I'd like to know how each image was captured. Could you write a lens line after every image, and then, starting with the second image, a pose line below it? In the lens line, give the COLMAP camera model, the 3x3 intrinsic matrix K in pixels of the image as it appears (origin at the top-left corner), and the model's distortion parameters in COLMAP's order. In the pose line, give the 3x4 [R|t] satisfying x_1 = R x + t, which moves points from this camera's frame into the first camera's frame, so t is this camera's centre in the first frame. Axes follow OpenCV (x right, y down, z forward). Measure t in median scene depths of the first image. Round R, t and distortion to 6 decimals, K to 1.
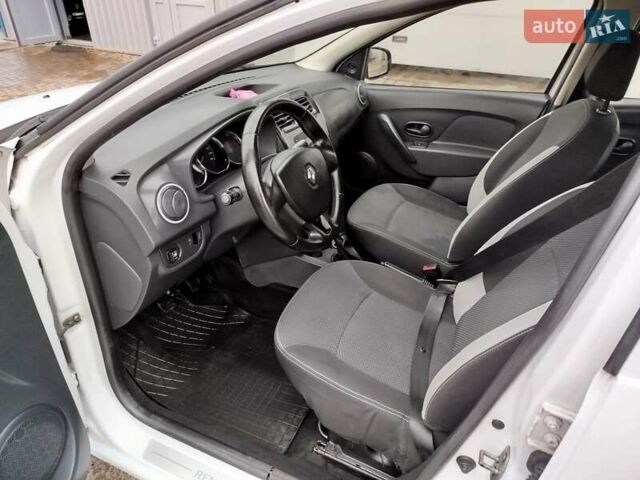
lens RADIAL K [[444.9, 0, 320.0], [0, 444.9, 240.0], [0, 0, 1]] dist [0.010274, 0.006461]
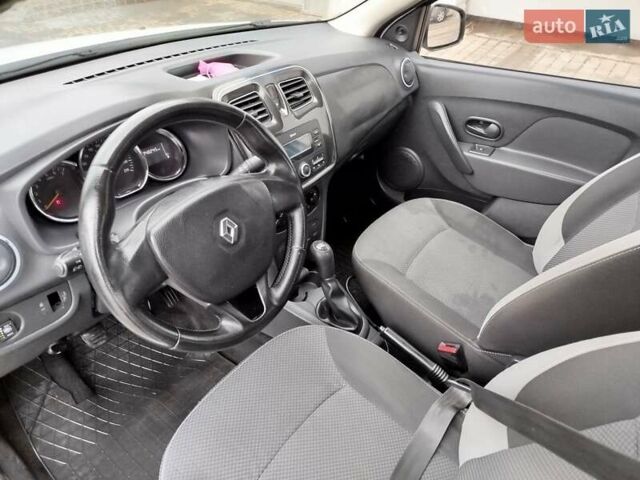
lens RADIAL K [[444.9, 0, 320.0], [0, 444.9, 240.0], [0, 0, 1]] dist [0.010274, 0.006461]
pose [[0.974032, 0.139770, -0.178121, 0.123484], [-0.121017, 0.986293, 0.112166, -0.125419], [0.191357, -0.087698, 0.977595, 0.246399]]
